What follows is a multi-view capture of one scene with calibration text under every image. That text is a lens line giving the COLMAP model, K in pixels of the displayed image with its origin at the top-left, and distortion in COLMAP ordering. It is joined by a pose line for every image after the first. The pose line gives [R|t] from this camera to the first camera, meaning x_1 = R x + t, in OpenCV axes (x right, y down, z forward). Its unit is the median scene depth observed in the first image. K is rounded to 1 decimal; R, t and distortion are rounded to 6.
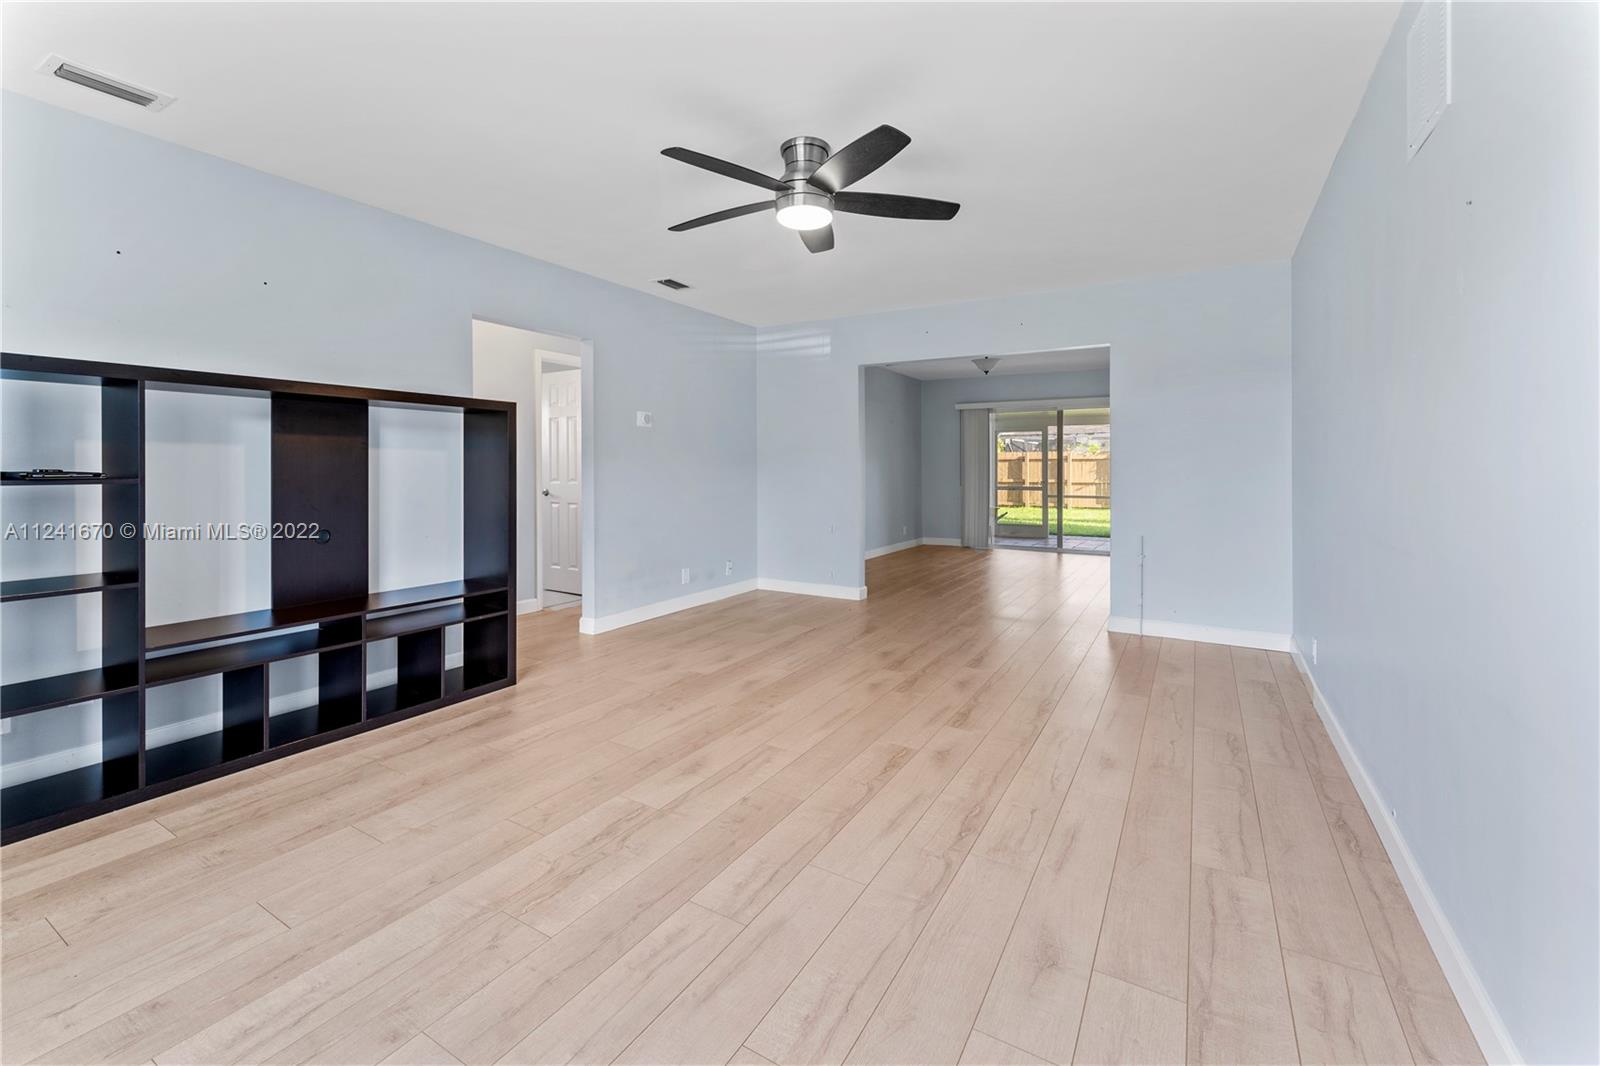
lens RADIAL K [[672.2, 0, 801.6], [0, 672.2, 471.2], [0, 0, 1]] dist [0.008857, -0.000262]
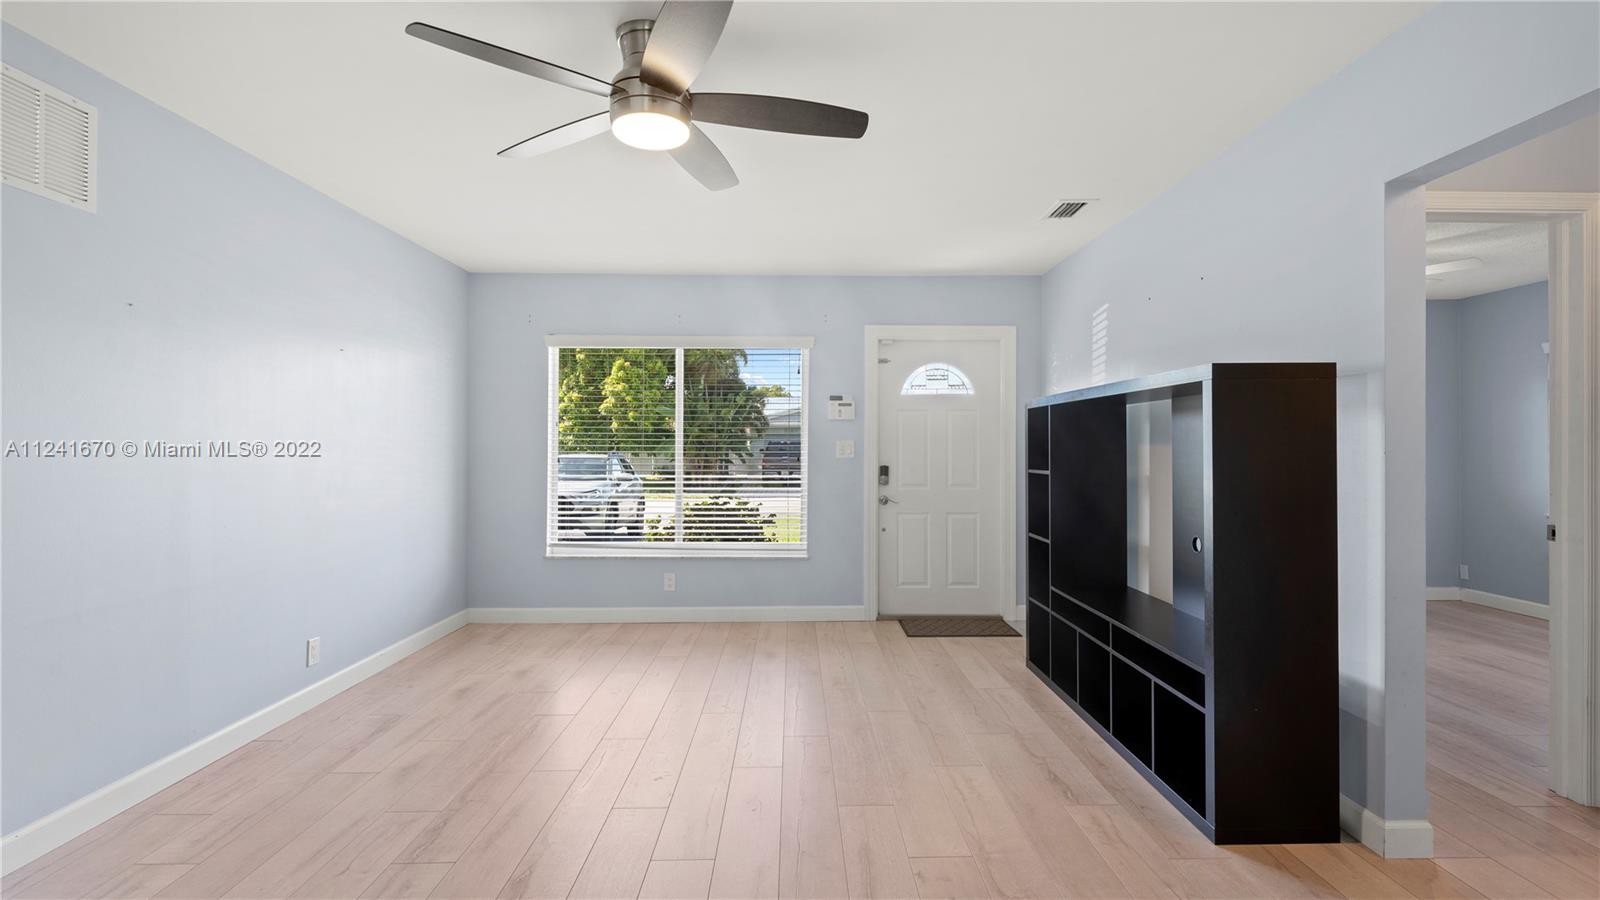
lens RADIAL K [[723.3, 0, 793.7], [0, 723.3, 453.1], [0, 0, 1]] dist [-0.000895, -0.000310]
pose [[-0.856619, 0.000691, -0.515948, 0.201853], [-0.006446, 0.999907, 0.012040, -0.027487], [0.515909, 0.013639, -0.856535, 1.284137]]
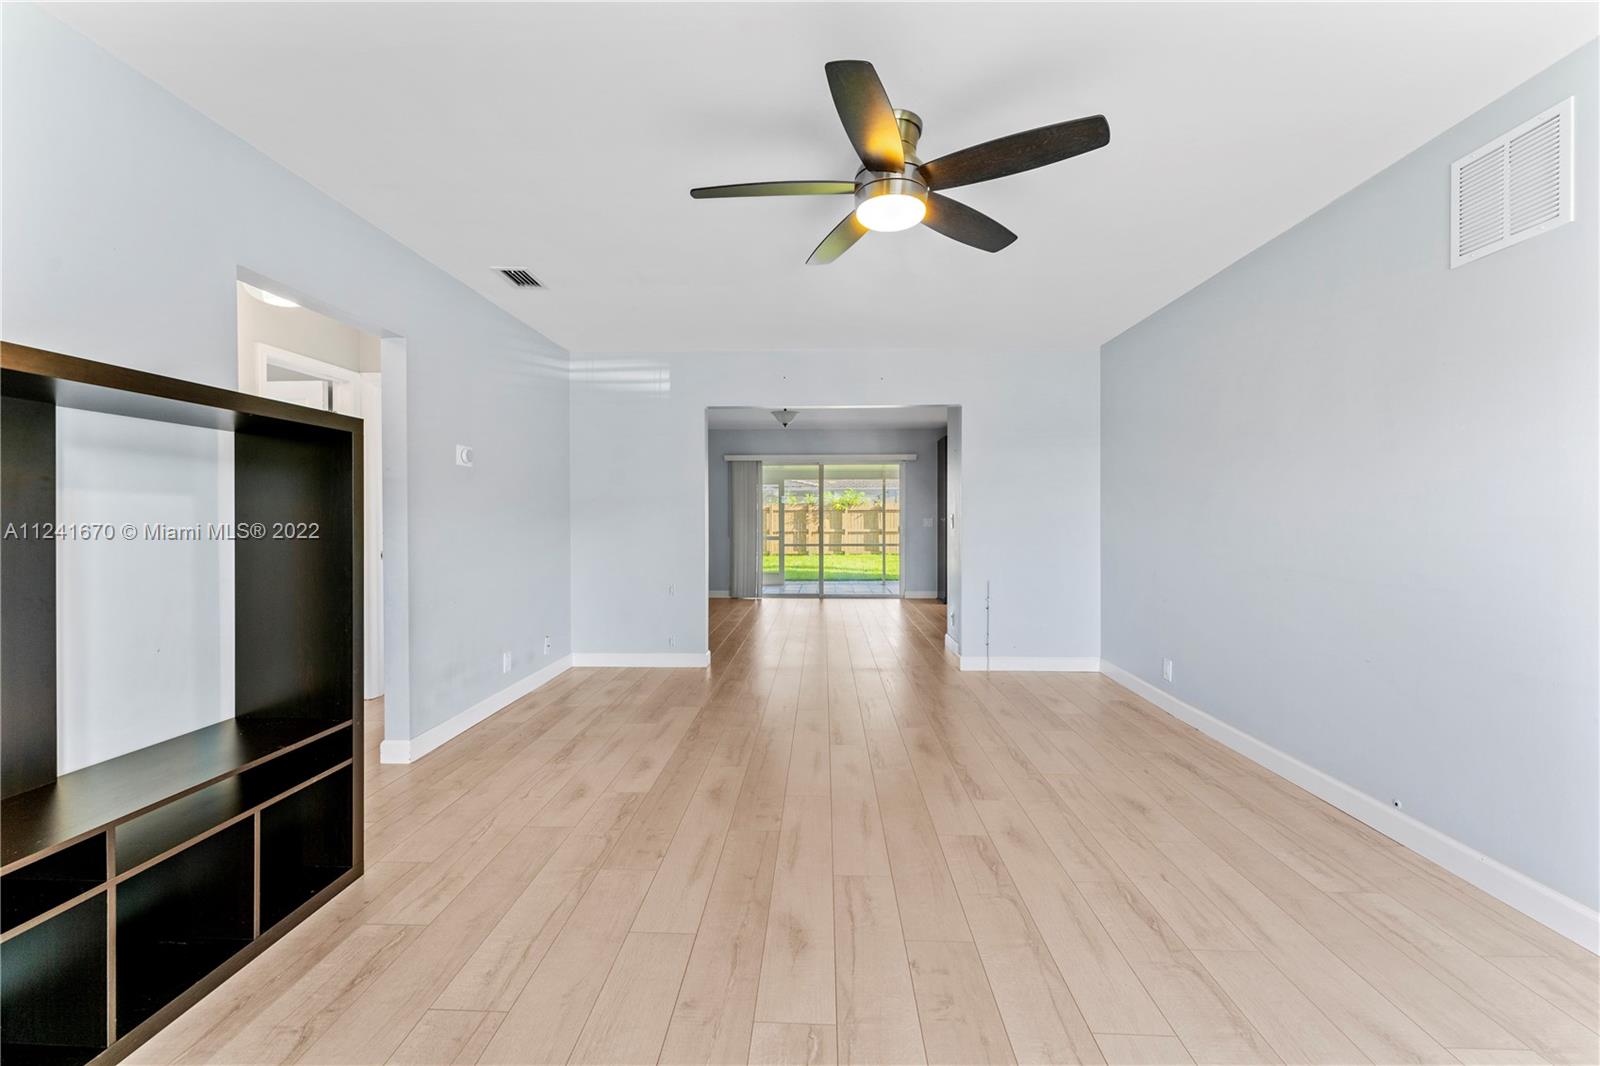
lens RADIAL K [[648.7, 0, 800.3], [0, 648.7, 522.5], [0, 0, 1]] dist [0.002588, 0.000055]
pose [[0.875811, -0.006940, 0.482605, -0.343549], [0.006451, 0.999976, 0.002672, -0.005727], [-0.482612, 0.000773, 0.875834, 0.270271]]
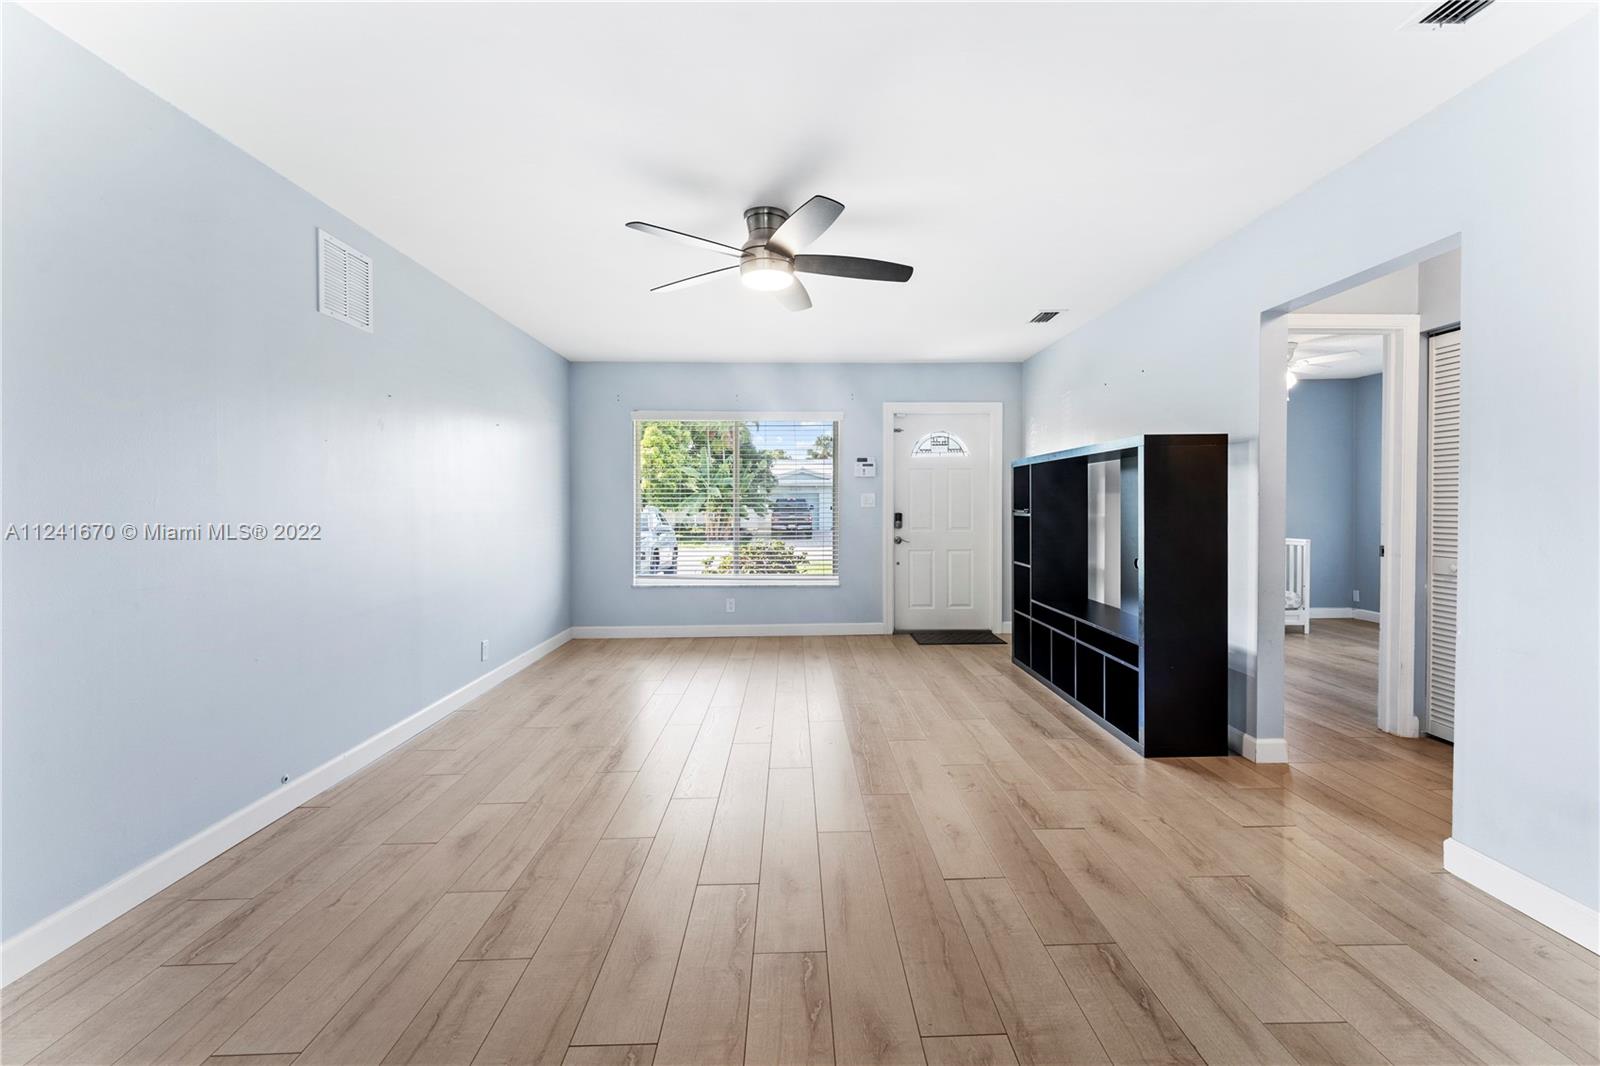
lens RADIAL K [[648.7, 0, 800.3], [0, 648.7, 522.5], [0, 0, 1]] dist [0.002588, 0.000055]
pose [[-0.851406, 0.015603, -0.524276, 0.374275], [-0.001291, 0.999492, 0.031843, -0.014309], [0.524506, 0.027789, -0.850953, 1.408492]]
